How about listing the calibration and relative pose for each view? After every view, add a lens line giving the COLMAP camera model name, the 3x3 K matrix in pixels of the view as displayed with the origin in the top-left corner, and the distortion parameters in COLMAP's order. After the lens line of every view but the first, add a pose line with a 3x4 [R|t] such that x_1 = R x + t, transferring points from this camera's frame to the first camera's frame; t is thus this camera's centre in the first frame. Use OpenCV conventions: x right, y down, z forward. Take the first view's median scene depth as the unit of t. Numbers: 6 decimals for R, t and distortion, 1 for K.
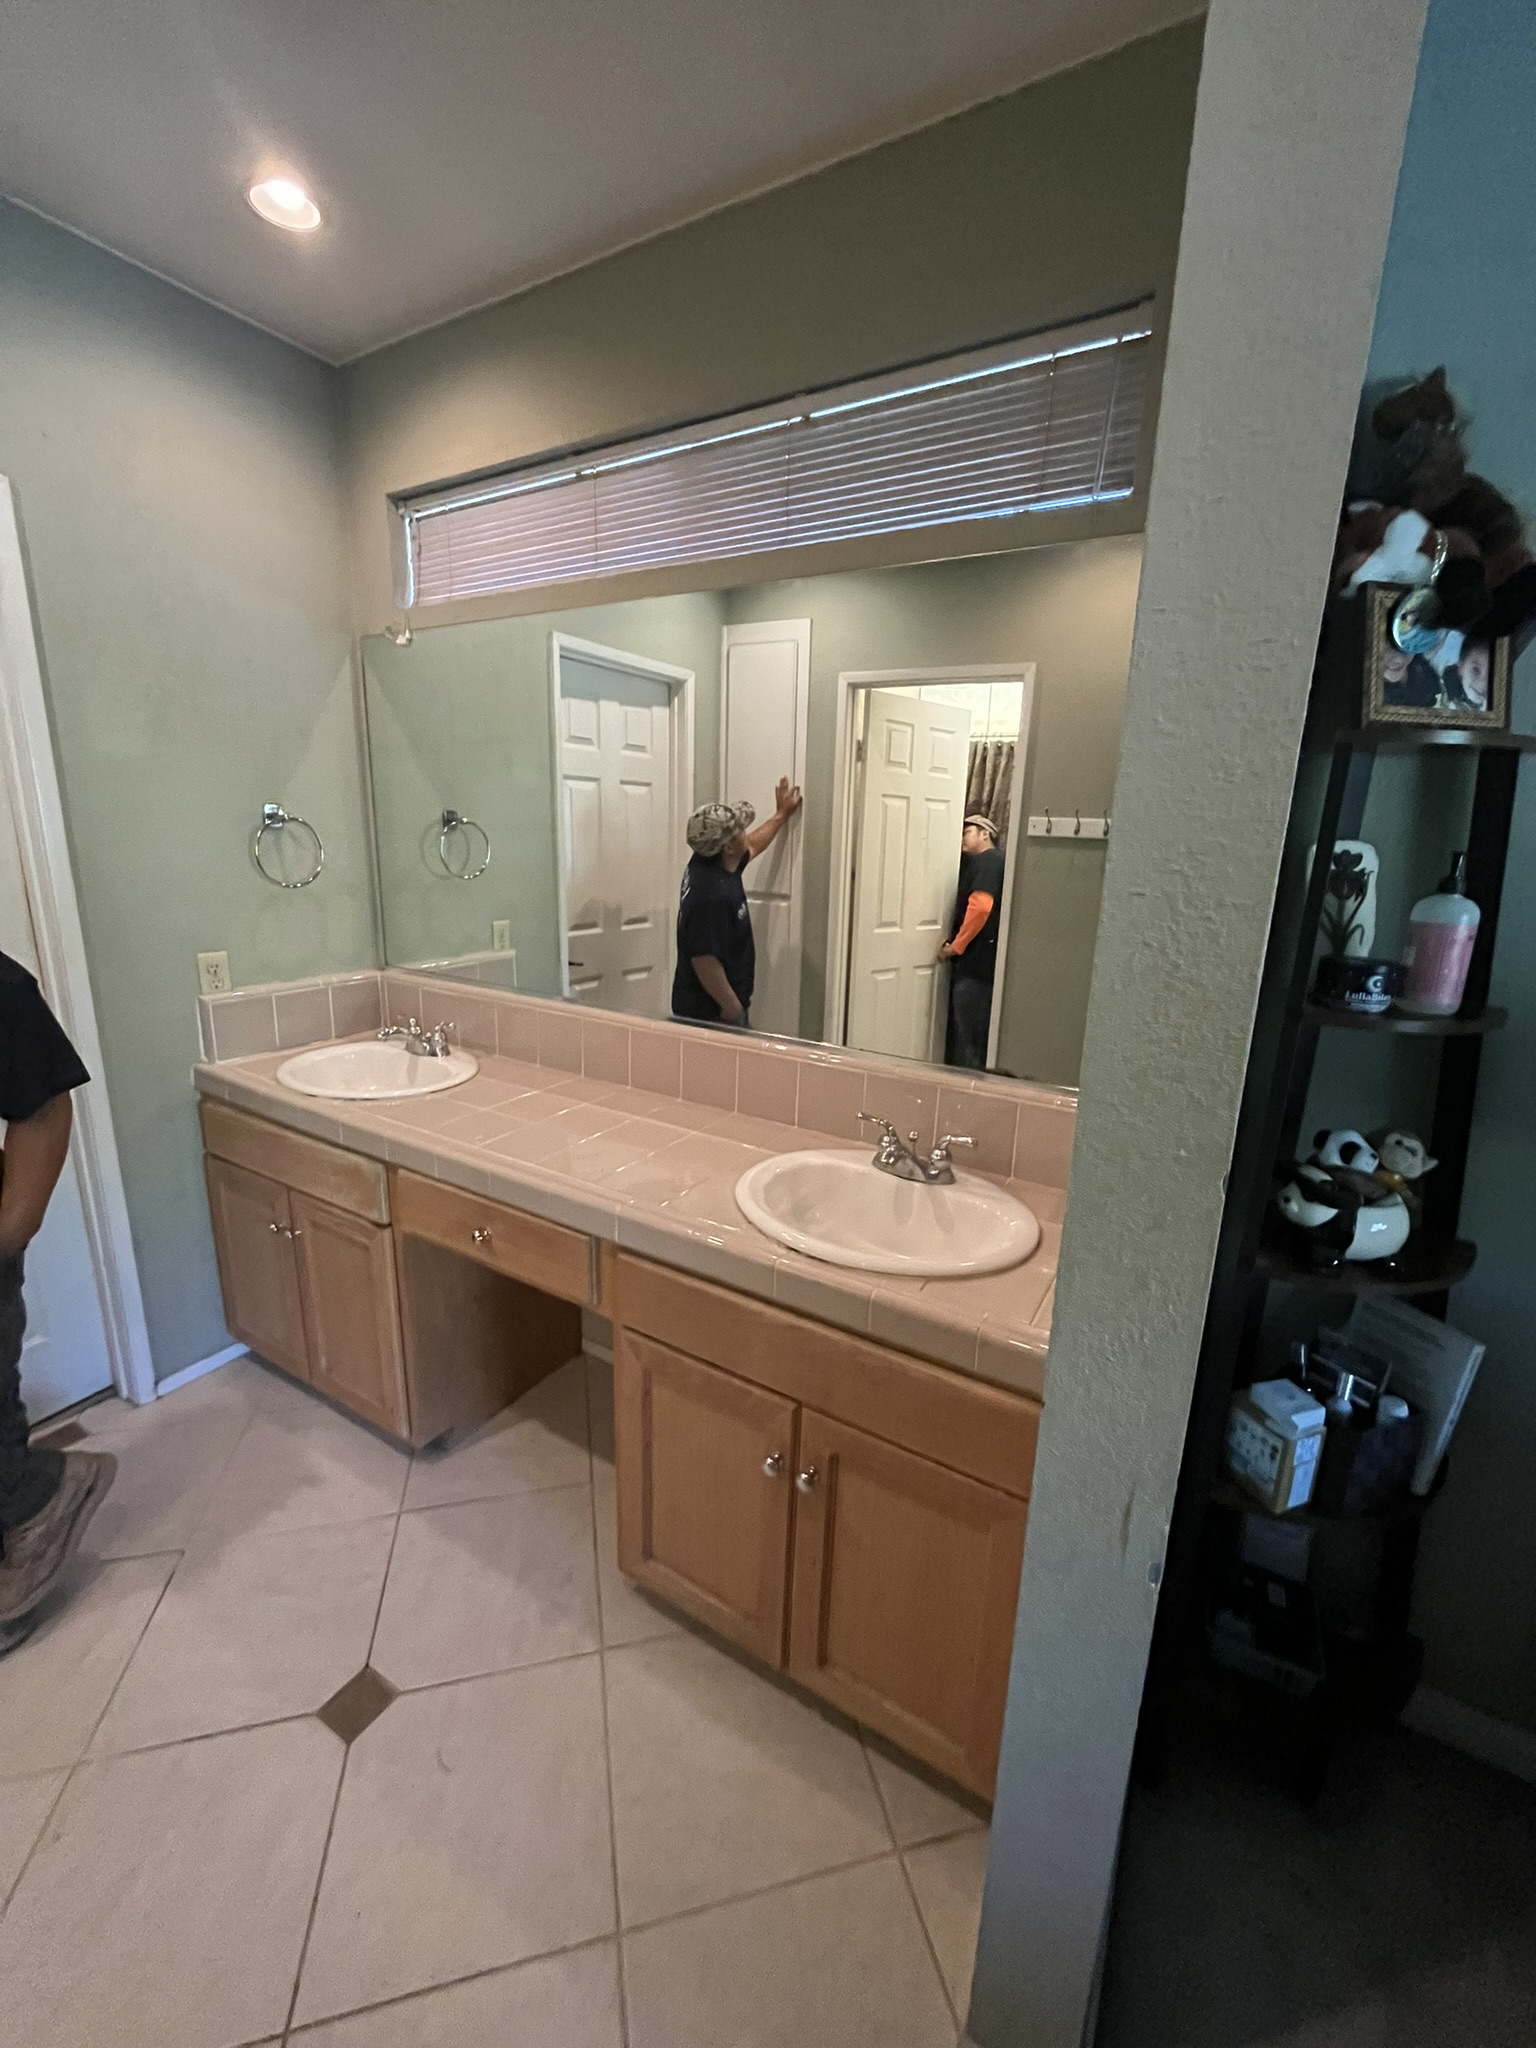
lens RADIAL K [[829.2, 0, 770.9], [0, 829.2, 1021.5], [0, 0, 1]] dist [-0.002496, -0.000066]
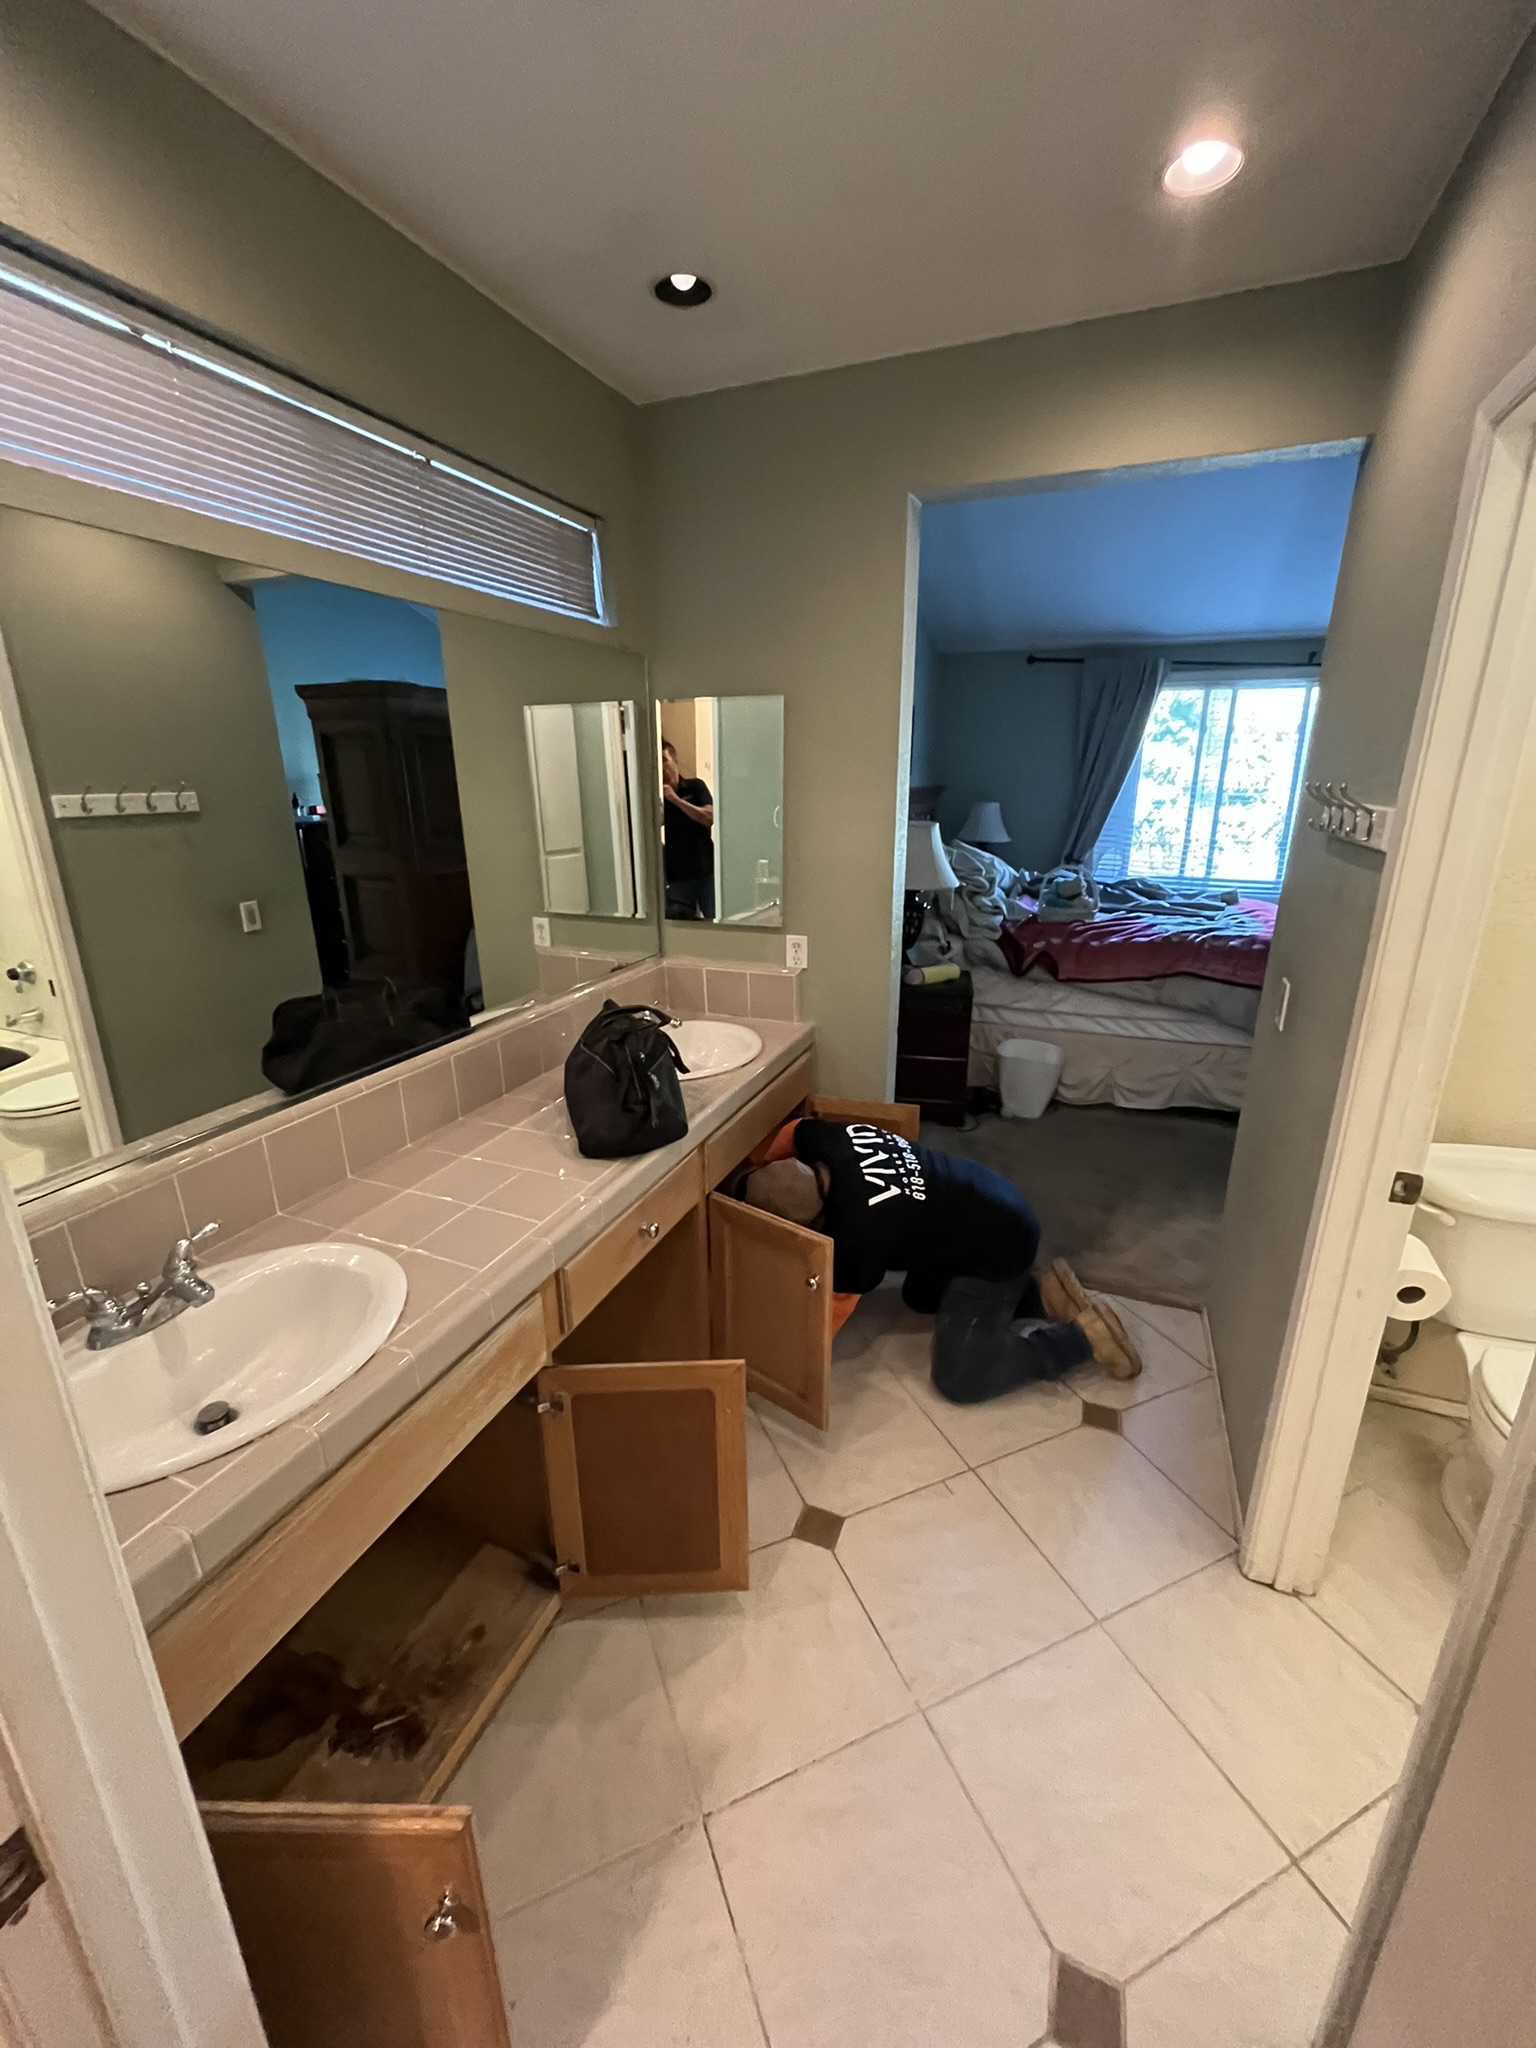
lens RADIAL K [[829.2, 0, 758.6], [0, 829.2, 1014.2], [0, 0, 1]] dist [-0.002496, -0.000066]
pose [[-0.145352, -0.313390, 0.938435, -0.961386], [0.226539, 0.912767, 0.339907, -0.248810], [-0.963096, 0.261998, -0.061677, 0.626669]]
